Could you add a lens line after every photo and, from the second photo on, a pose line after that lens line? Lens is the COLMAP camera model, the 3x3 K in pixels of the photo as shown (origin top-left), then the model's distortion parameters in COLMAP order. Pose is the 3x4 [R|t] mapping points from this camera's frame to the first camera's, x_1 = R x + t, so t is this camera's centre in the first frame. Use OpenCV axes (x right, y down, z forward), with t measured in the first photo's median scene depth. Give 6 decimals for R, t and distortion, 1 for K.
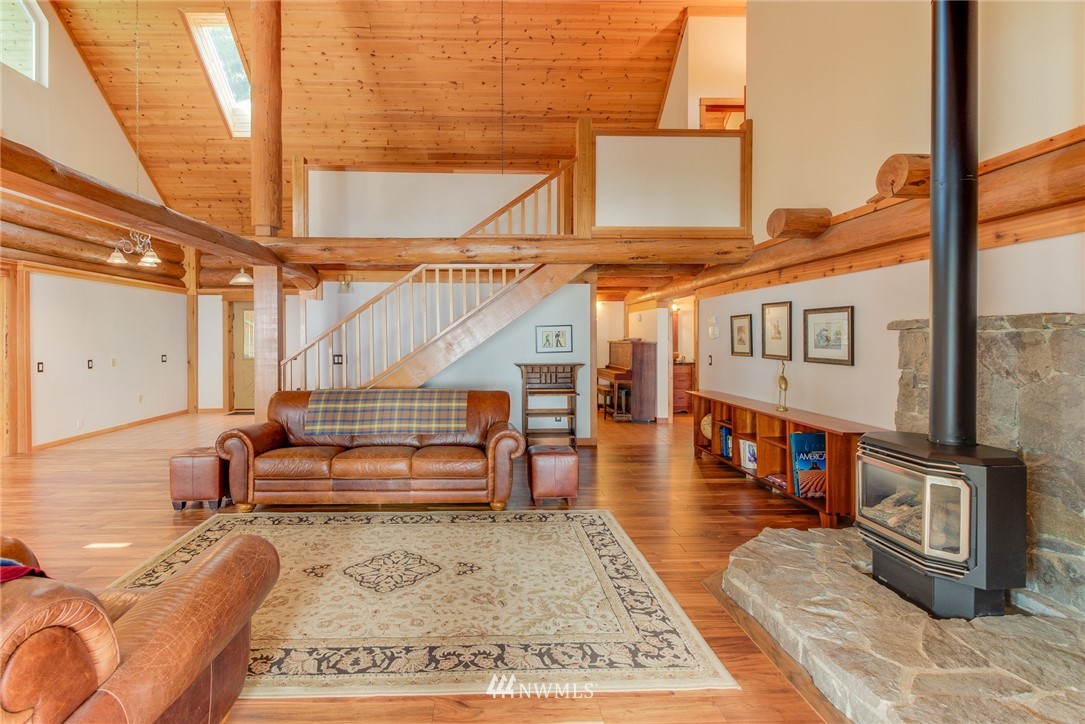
lens RADIAL K [[499.3, 0, 506.8], [0, 499.3, 352.3], [0, 0, 1]] dist [0.017546, -0.012395]
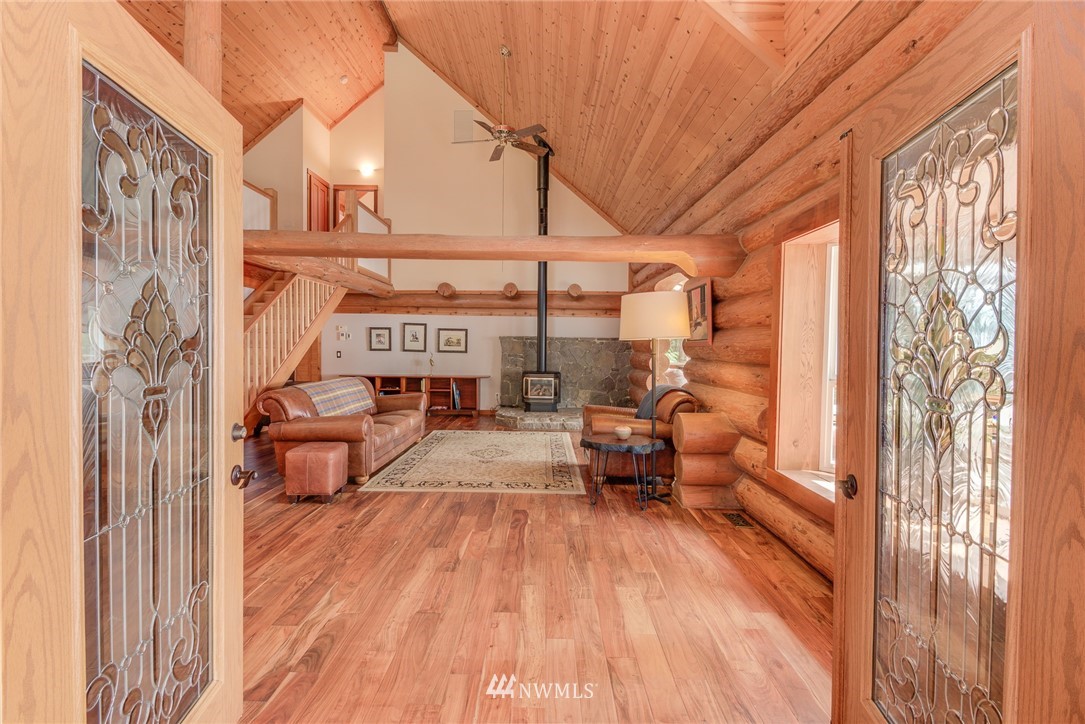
lens RADIAL K [[499.3, 0, 534.2], [0, 499.3, 349.2], [0, 0, 1]] dist [0.017546, -0.012395]
pose [[0.069981, -0.005868, 0.997531, -1.650991], [0.016710, 0.999849, 0.004709, 0.001648], [-0.997408, 0.016339, 0.070068, 0.499705]]
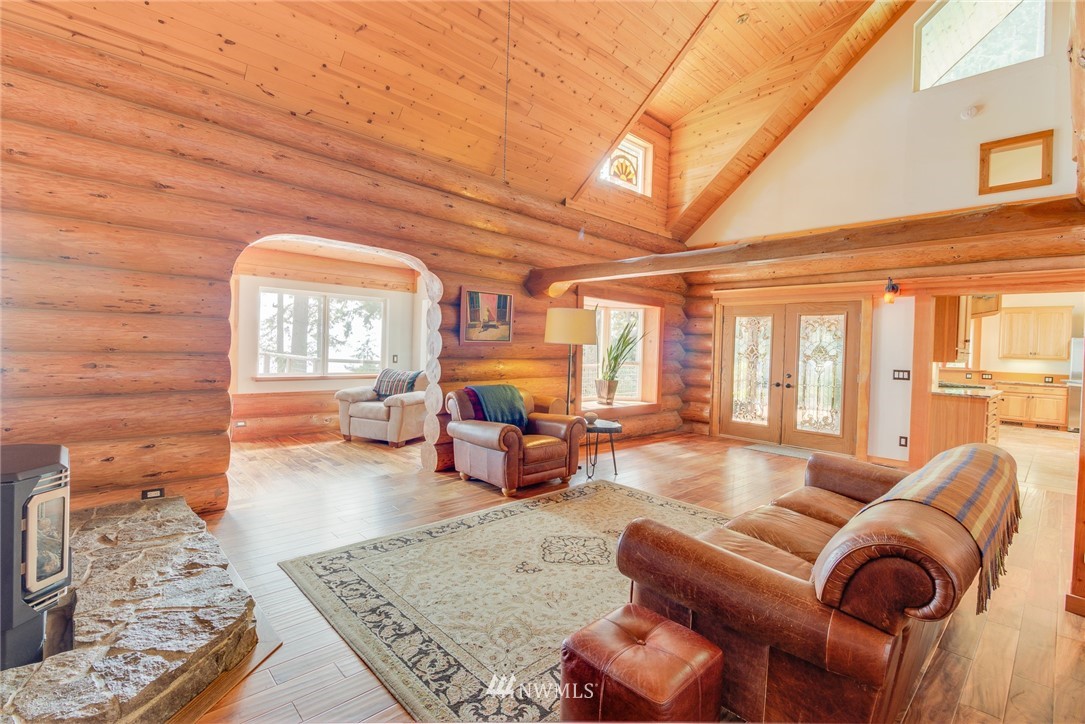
lens RADIAL K [[499.3, 0, 529.2], [0, 499.3, 350.6], [0, 0, 1]] dist [0.017546, -0.012395]
pose [[-0.766240, -0.013471, -0.642413, 0.434609], [-0.047433, 0.998238, 0.035644, -0.038206], [0.640801, 0.057783, -0.765529, 1.316118]]
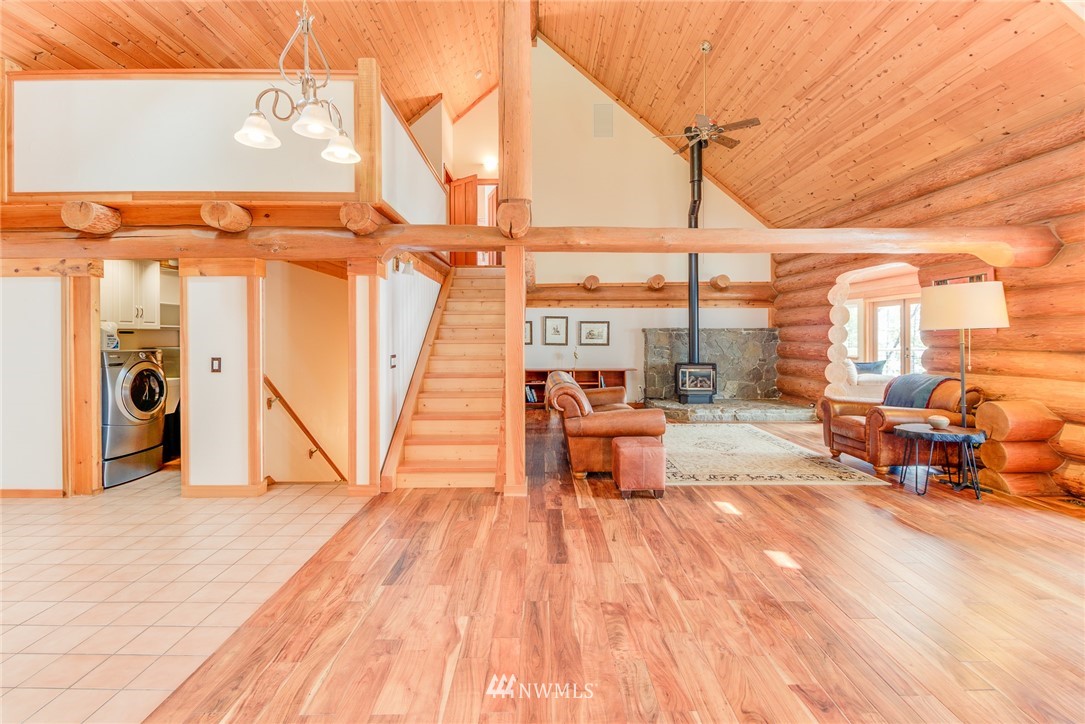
lens RADIAL K [[499.3, 0, 533.7], [0, 499.3, 336.9], [0, 0, 1]] dist [0.017546, -0.012395]
pose [[0.048849, 0.000367, 0.998806, -1.697373], [0.031622, 0.999498, -0.001914, -0.021699], [-0.998305, 0.031678, 0.048813, 1.199573]]
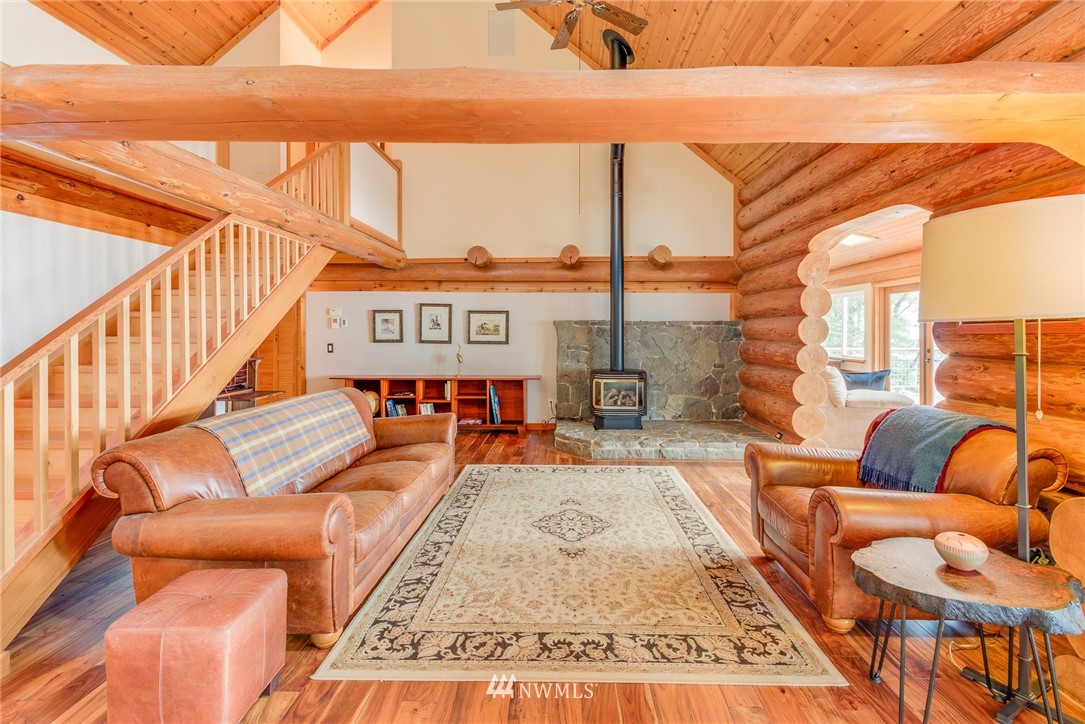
lens RADIAL K [[499.3, 0, 553.9], [0, 499.3, 329.6], [0, 0, 1]] dist [0.017546, -0.012395]
pose [[0.067806, 0.004359, 0.997689, -1.030325], [0.027106, 0.999613, -0.006210, -0.009563], [-0.997330, 0.027465, 0.067662, 0.703434]]
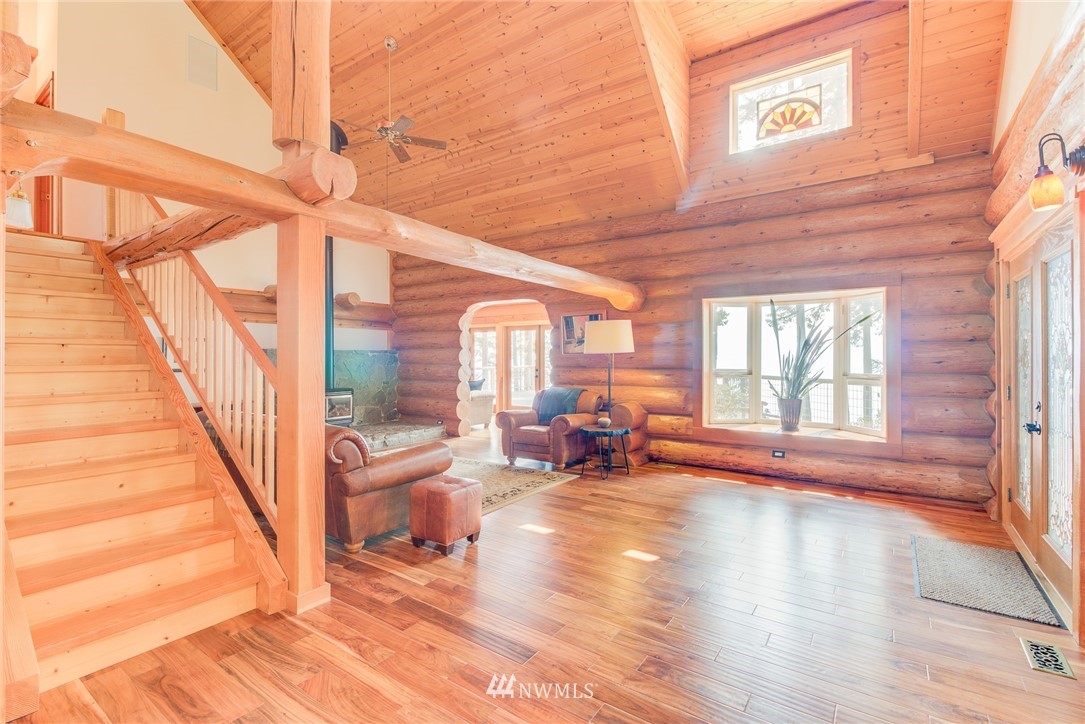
lens RADIAL K [[499.3, 0, 534.5], [0, 499.3, 361.0], [0, 0, 1]] dist [0.017546, -0.012395]
pose [[-0.790065, 0.000397, 0.613023, -1.297886], [0.022302, 0.999356, 0.028097, -0.034653], [-0.612617, 0.035870, -0.789565, 1.643567]]
